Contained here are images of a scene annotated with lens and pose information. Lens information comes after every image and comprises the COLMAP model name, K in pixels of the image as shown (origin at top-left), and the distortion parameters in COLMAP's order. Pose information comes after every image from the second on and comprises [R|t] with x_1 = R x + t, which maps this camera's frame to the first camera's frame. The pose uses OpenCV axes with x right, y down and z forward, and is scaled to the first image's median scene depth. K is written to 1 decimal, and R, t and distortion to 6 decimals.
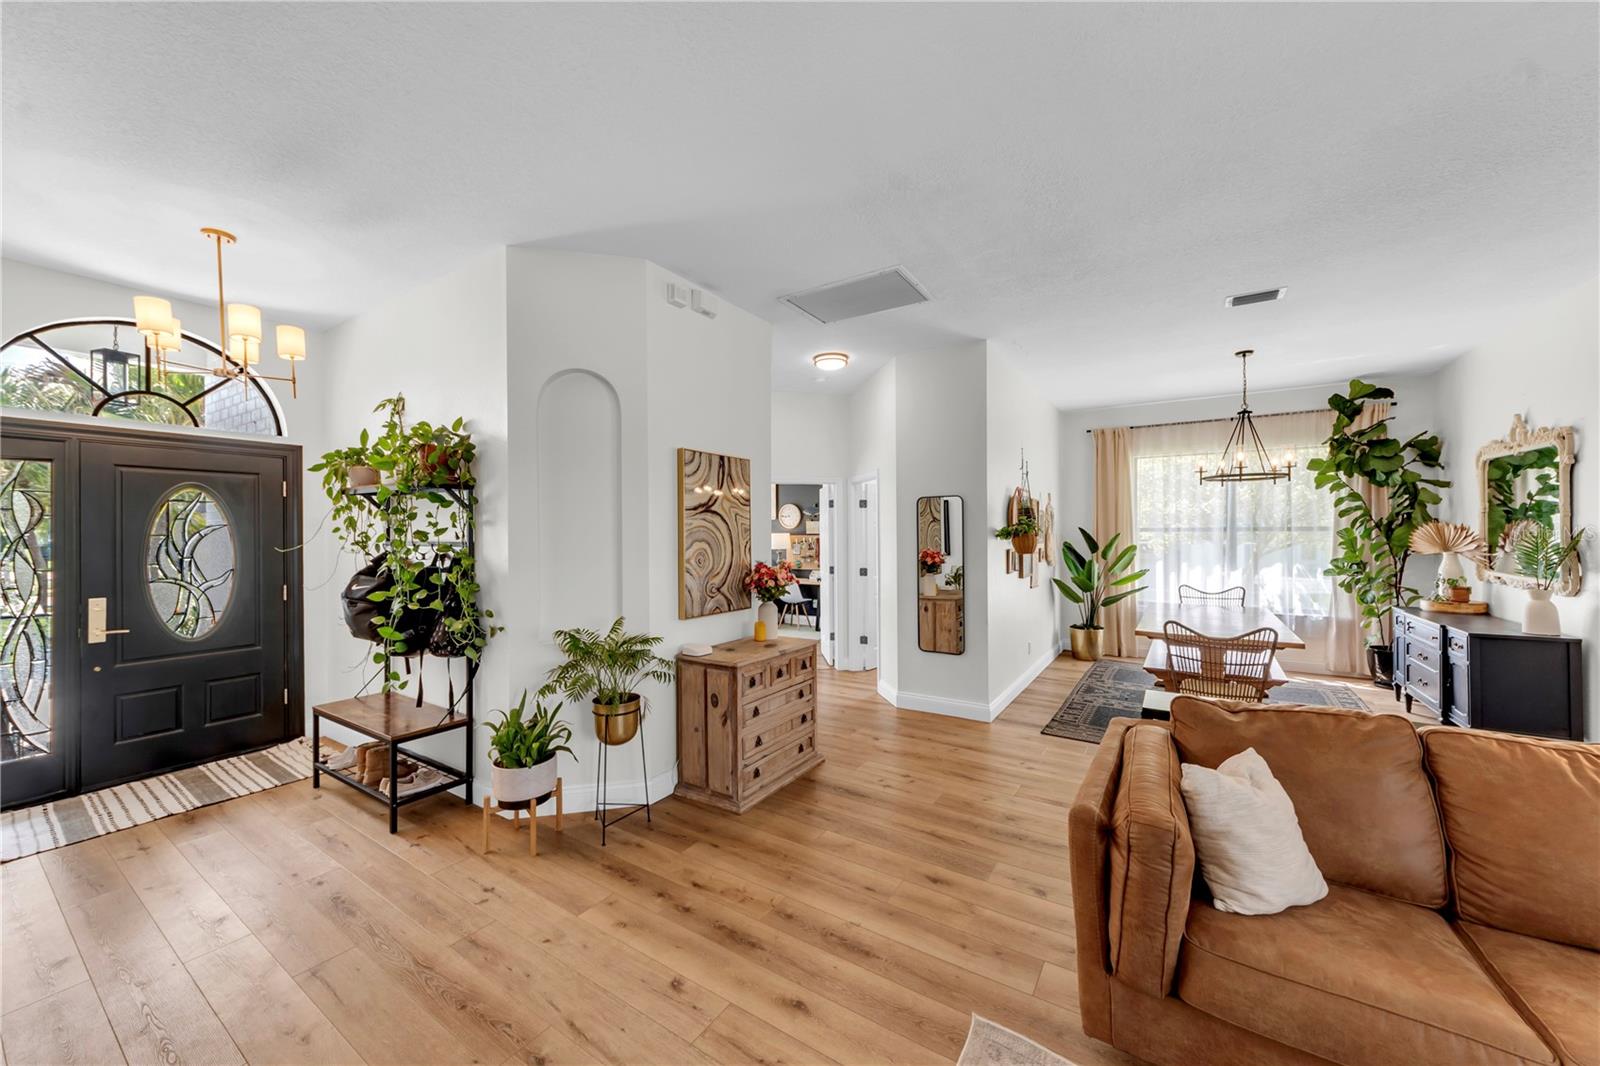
lens RADIAL K [[624.0, 0, 766.6], [0, 624.0, 535.3], [0, 0, 1]] dist [-0.000342, -0.000263]
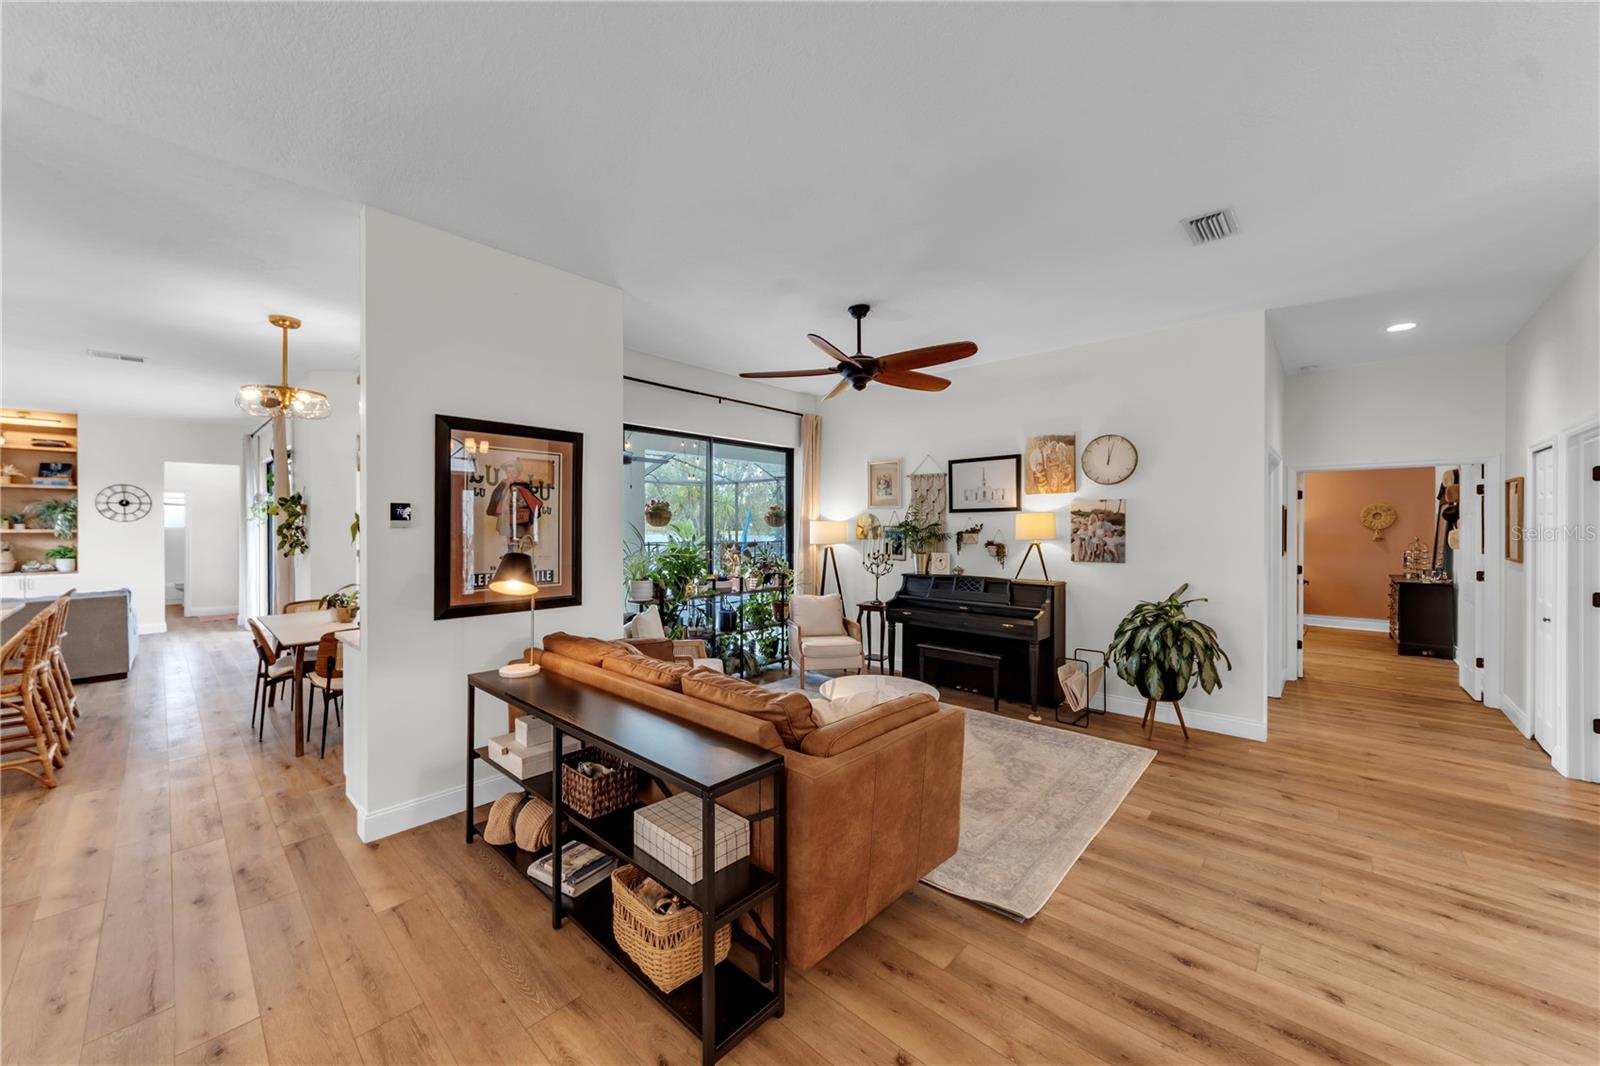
lens RADIAL K [[577.1, 0, 831.4], [0, 577.1, 529.1], [0, 0, 1]] dist [0.000757, 0.000172]
pose [[-0.995784, 0.003756, 0.091655, 0.220693], [0.004580, 0.999951, 0.008787, -0.005189], [-0.091617, 0.009170, -0.995752, 0.792234]]
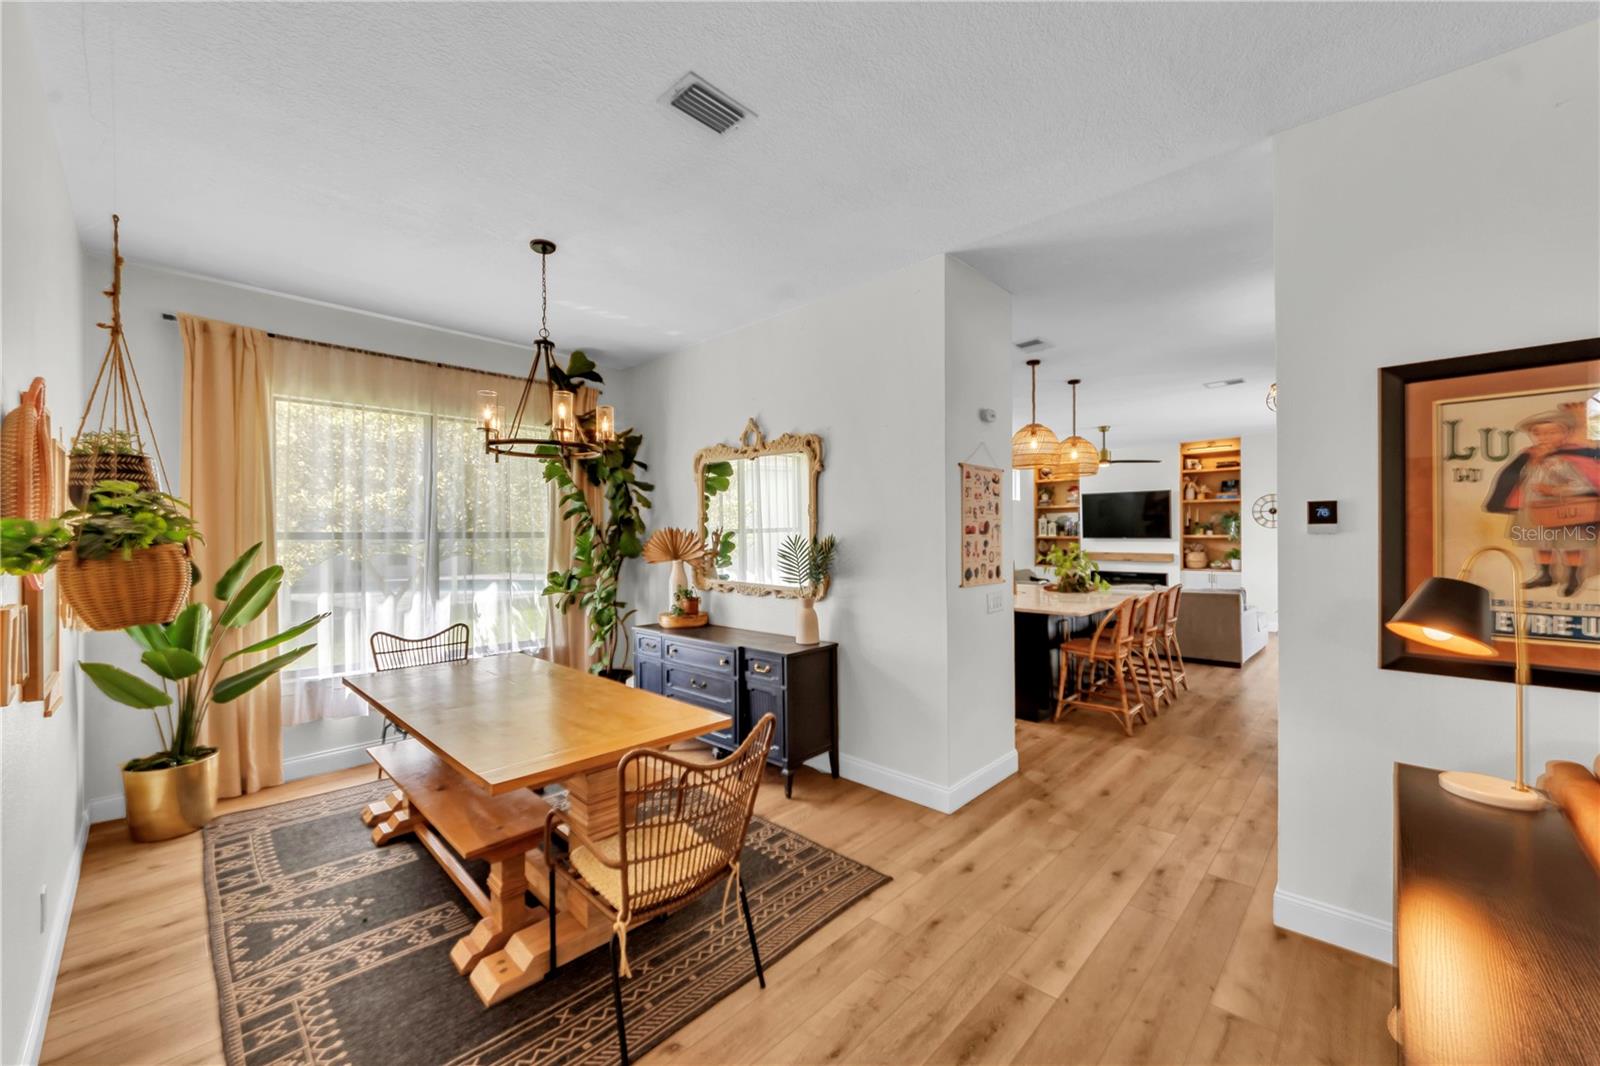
lens RADIAL K [[624.0, 0, 766.6], [0, 624.0, 535.3], [0, 0, 1]] dist [-0.000342, -0.000263]
pose [[0.172765, 0.002642, 0.984960, 0.170666], [0.009429, 0.999946, -0.004336, -0.004033], [-0.984918, 0.010036, 0.172731, 0.570771]]
